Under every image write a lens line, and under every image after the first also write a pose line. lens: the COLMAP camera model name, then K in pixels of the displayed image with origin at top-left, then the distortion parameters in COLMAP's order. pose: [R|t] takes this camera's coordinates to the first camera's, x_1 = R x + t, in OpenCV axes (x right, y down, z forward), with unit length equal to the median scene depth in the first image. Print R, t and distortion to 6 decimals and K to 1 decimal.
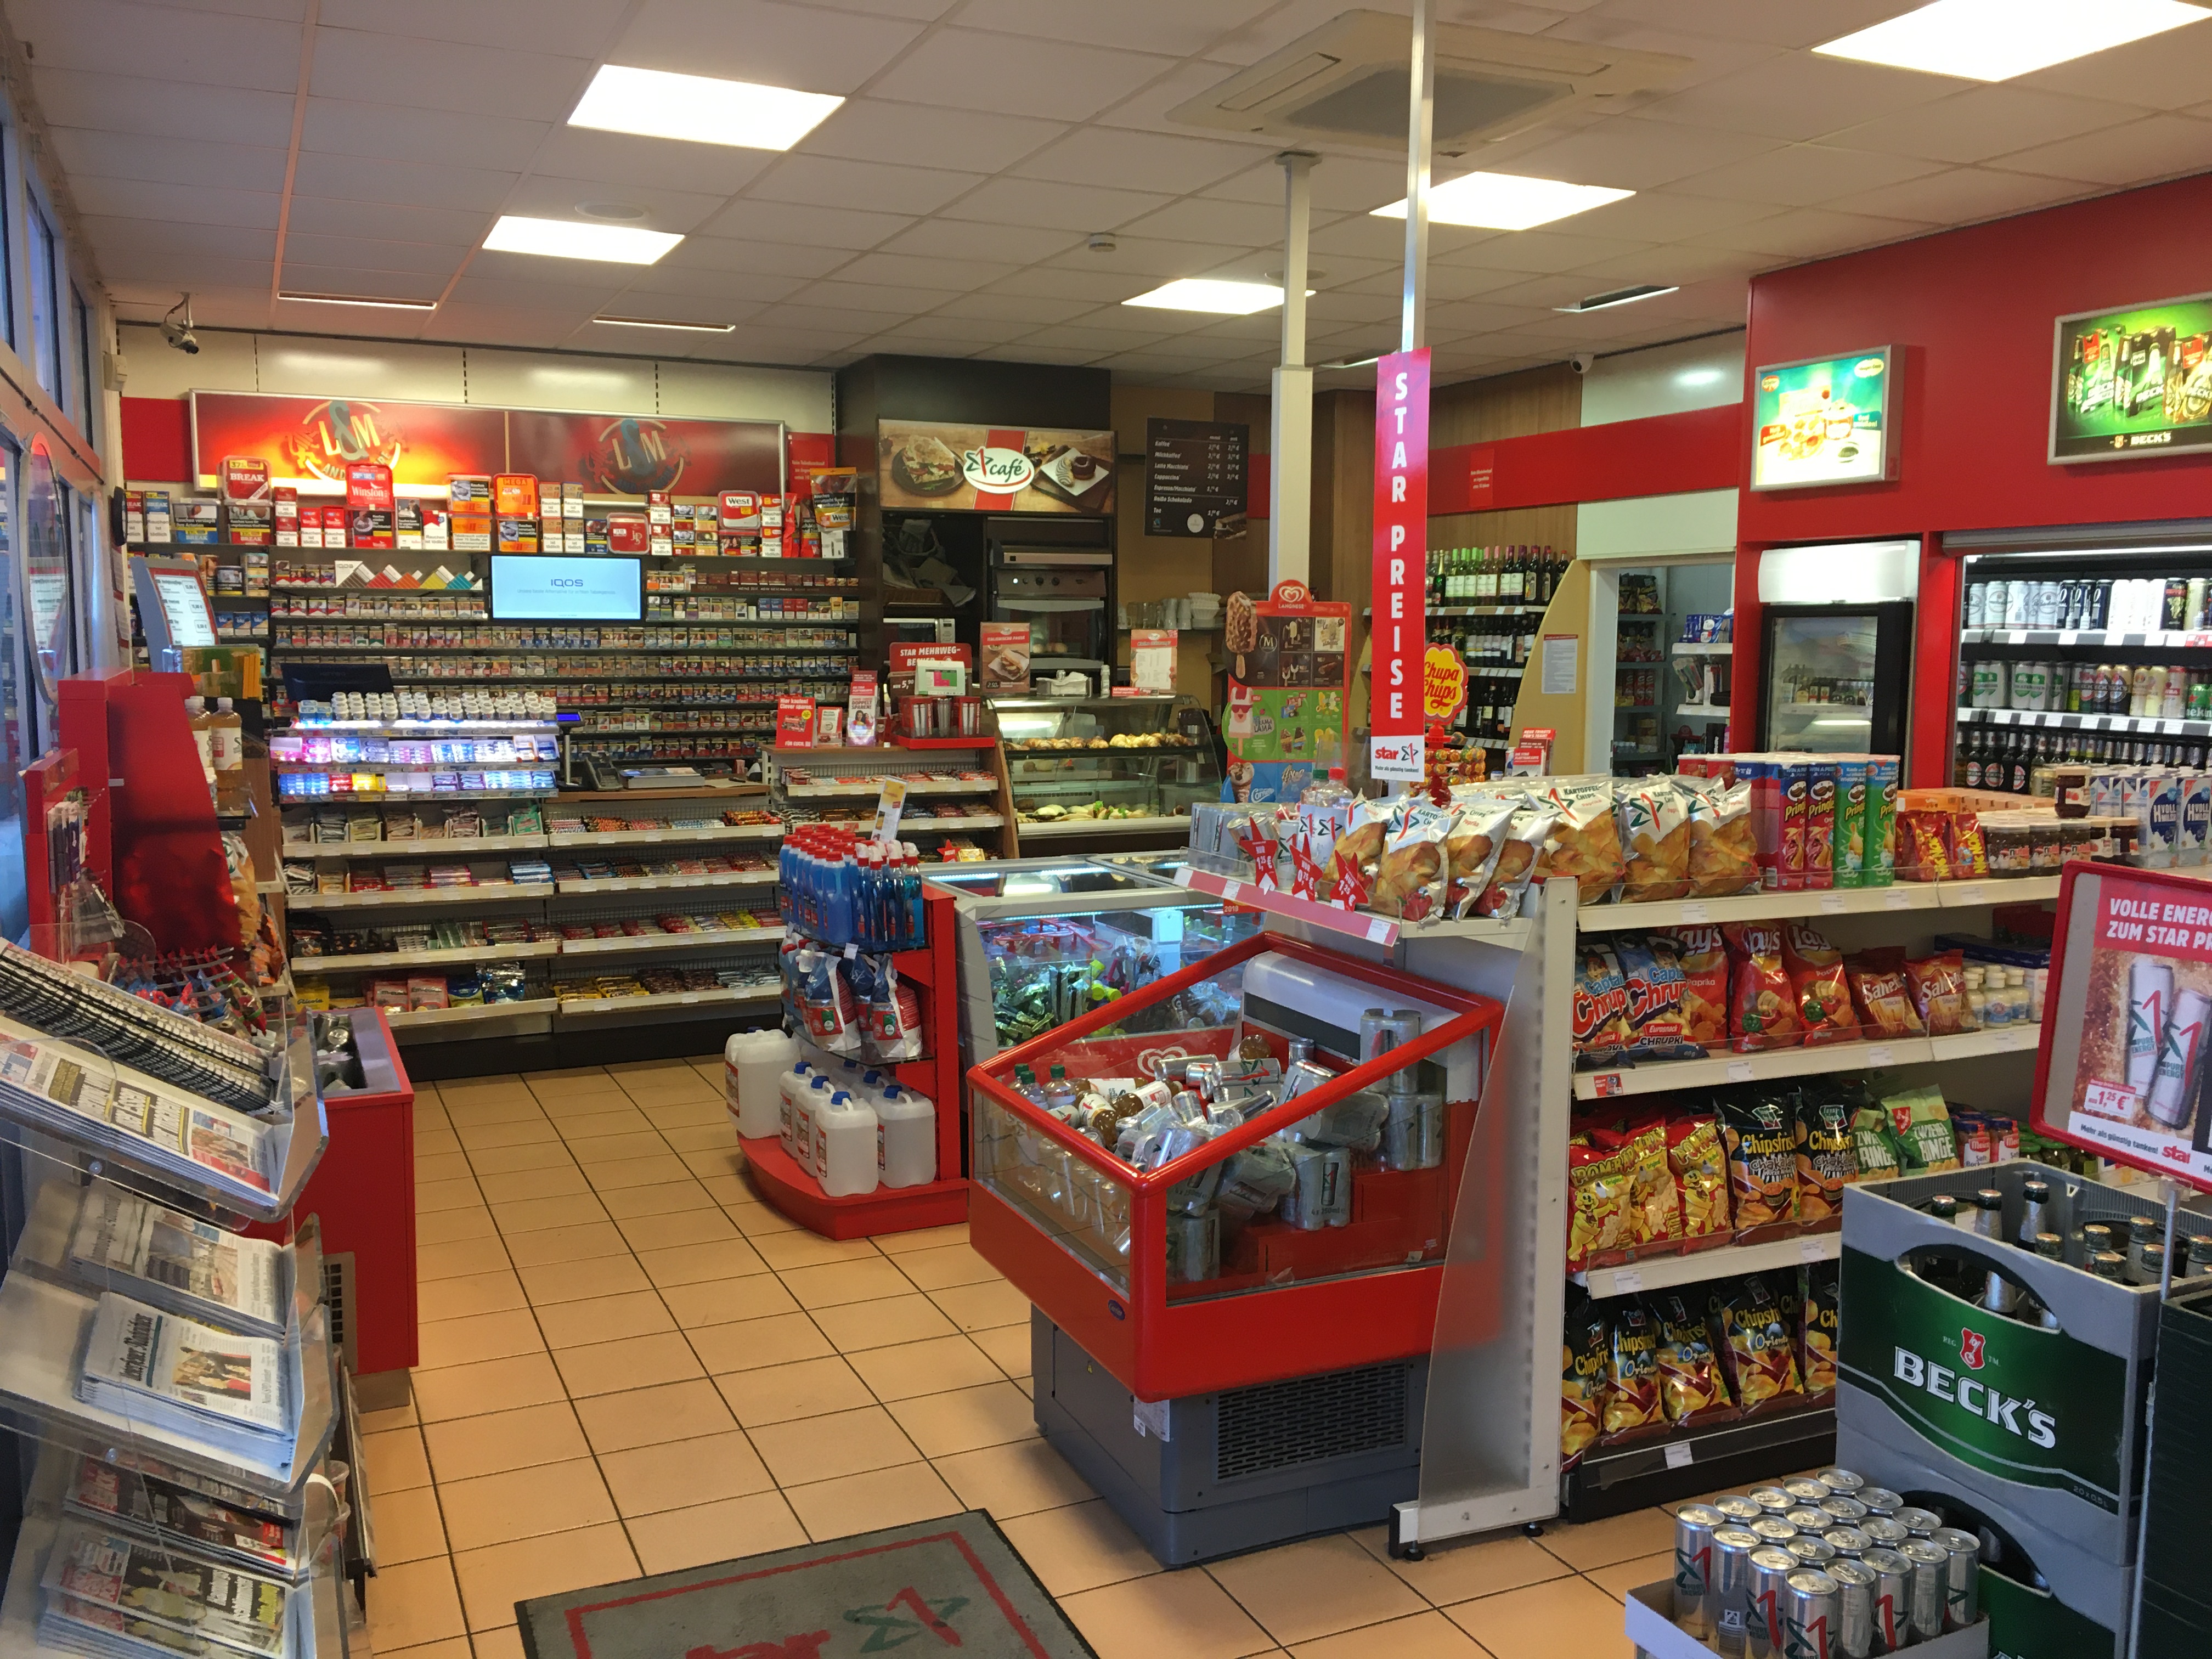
lens RADIAL K [[1880.0, 0, 1102.0], [0, 1880.0, 817.2], [0, 0, 1]] dist [0.091284, -0.117144]
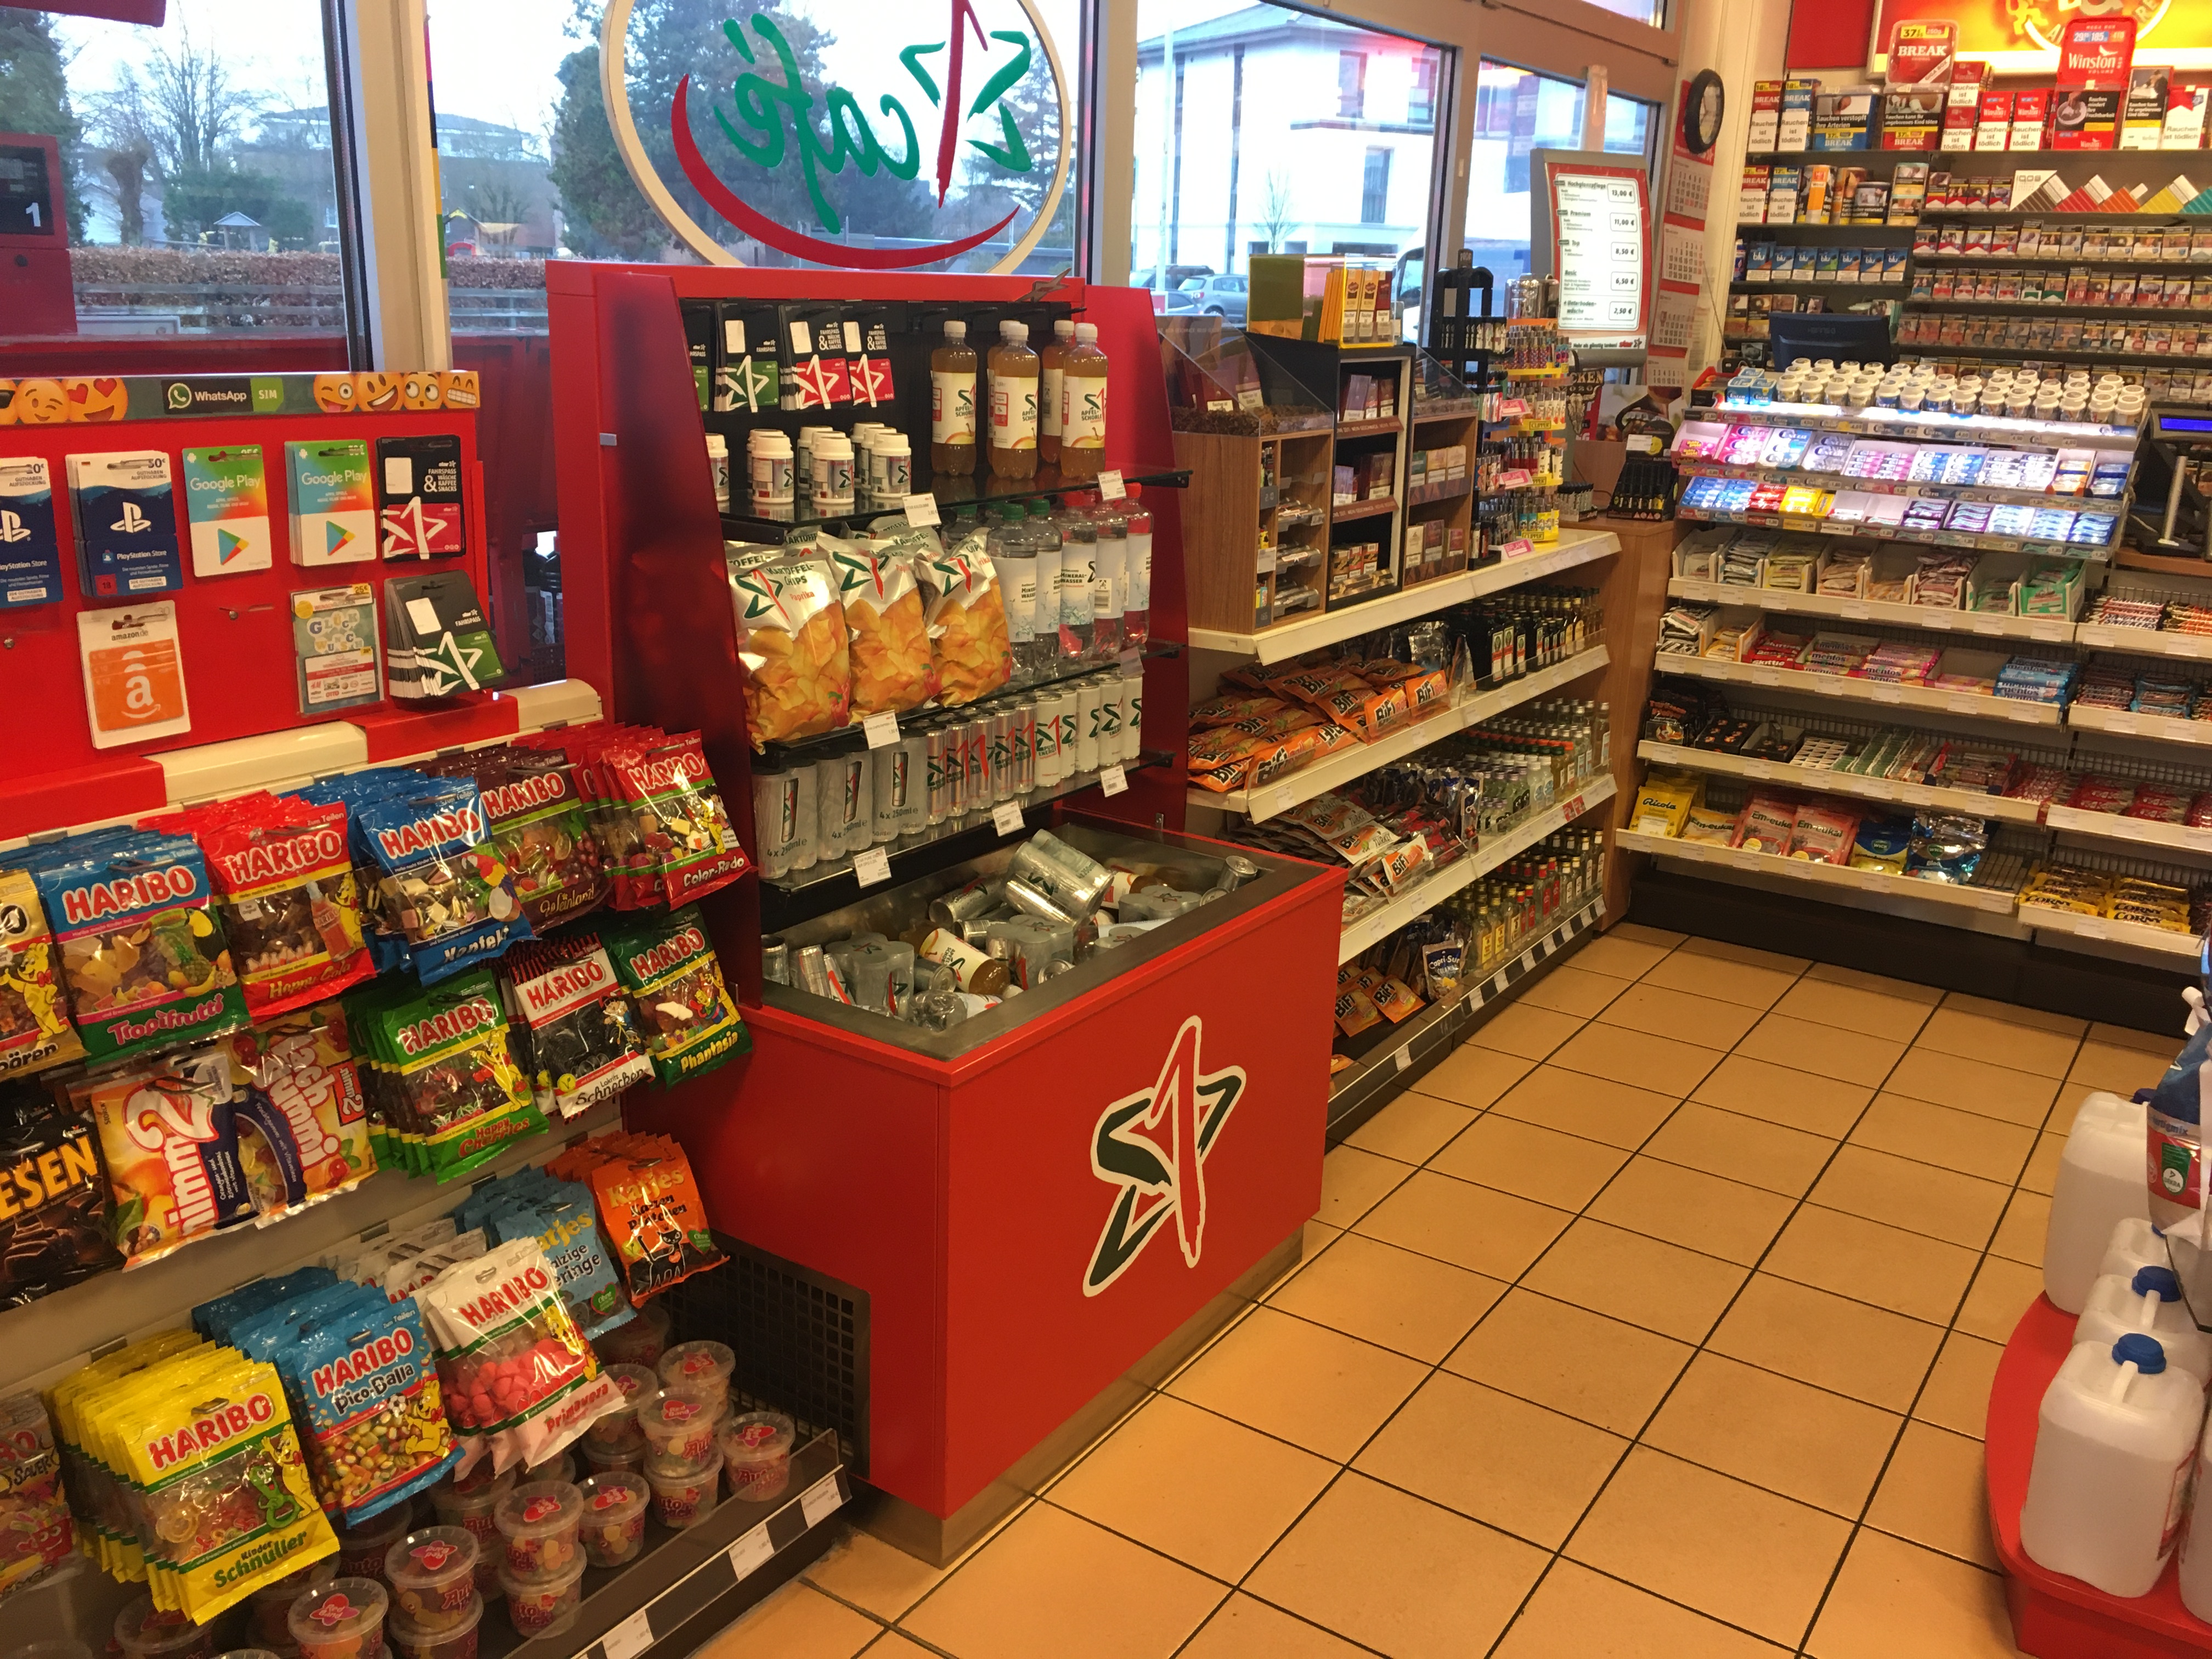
lens RADIAL K [[1880.0, 0, 1102.0], [0, 1880.0, 817.2], [0, 0, 1]] dist [0.091284, -0.117144]
pose [[0.527949, 0.247589, -0.812385, 0.038007], [-0.116747, 0.968639, 0.219338, -0.022849], [0.841213, -0.020956, 0.540297, 0.354115]]
